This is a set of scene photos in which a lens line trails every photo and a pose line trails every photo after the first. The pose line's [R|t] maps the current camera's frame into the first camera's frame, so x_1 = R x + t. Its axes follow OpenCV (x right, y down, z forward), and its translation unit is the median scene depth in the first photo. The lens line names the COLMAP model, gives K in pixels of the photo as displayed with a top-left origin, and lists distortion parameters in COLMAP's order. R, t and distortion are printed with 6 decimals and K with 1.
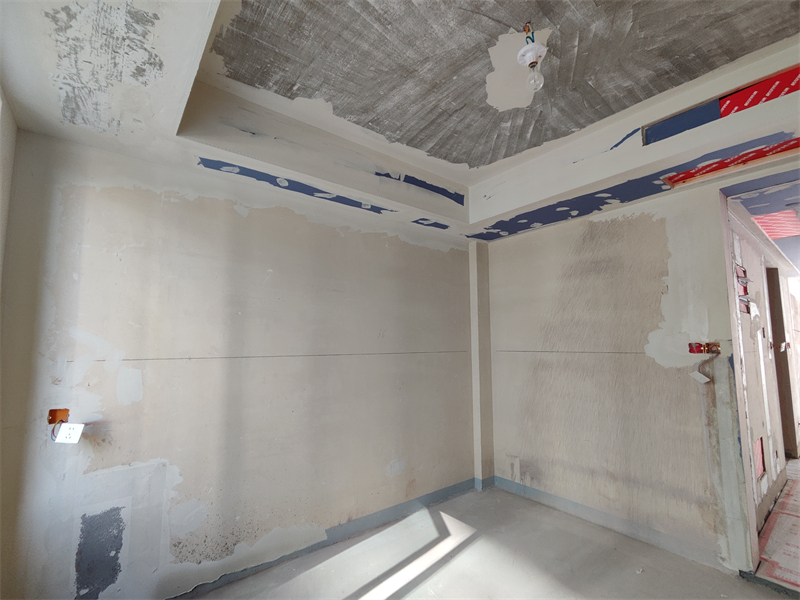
lens RADIAL K [[367.9, 0, 395.3], [0, 367.9, 312.9], [0, 0, 1]] dist [0.000690, 0.002270]
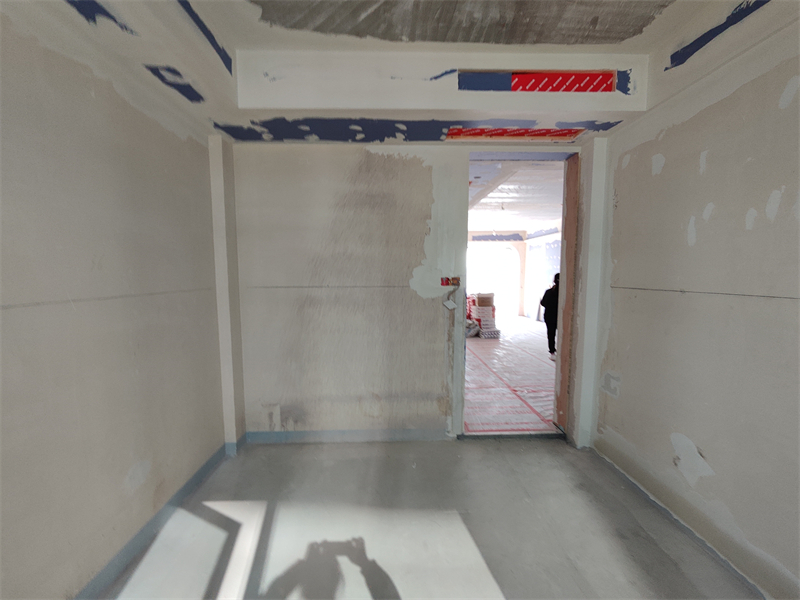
lens RADIAL K [[367.9, 0, 399.6], [0, 367.9, 313.1], [0, 0, 1]] dist [0.000690, 0.002270]
pose [[0.586744, -0.086023, 0.805190, -0.258063], [-0.065045, 0.986122, 0.152751, 0.018961], [-0.807156, -0.141999, 0.573006, 0.359033]]
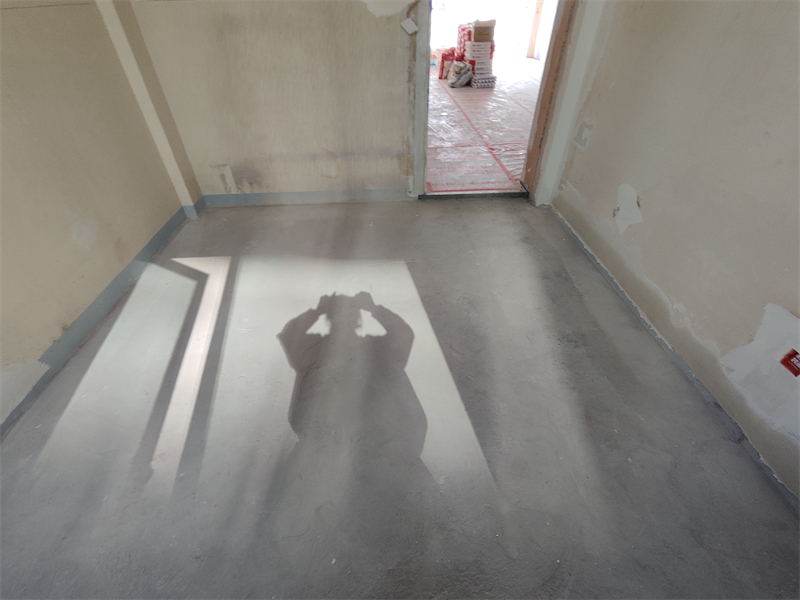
lens RADIAL K [[367.9, 0, 401.4], [0, 367.9, 314.0], [0, 0, 1]] dist [0.000690, 0.002270]
pose [[0.571169, -0.538722, 0.619309, -0.187385], [-0.058110, 0.726058, 0.685174, 0.051780], [-0.818773, -0.427338, 0.383397, 0.268208]]
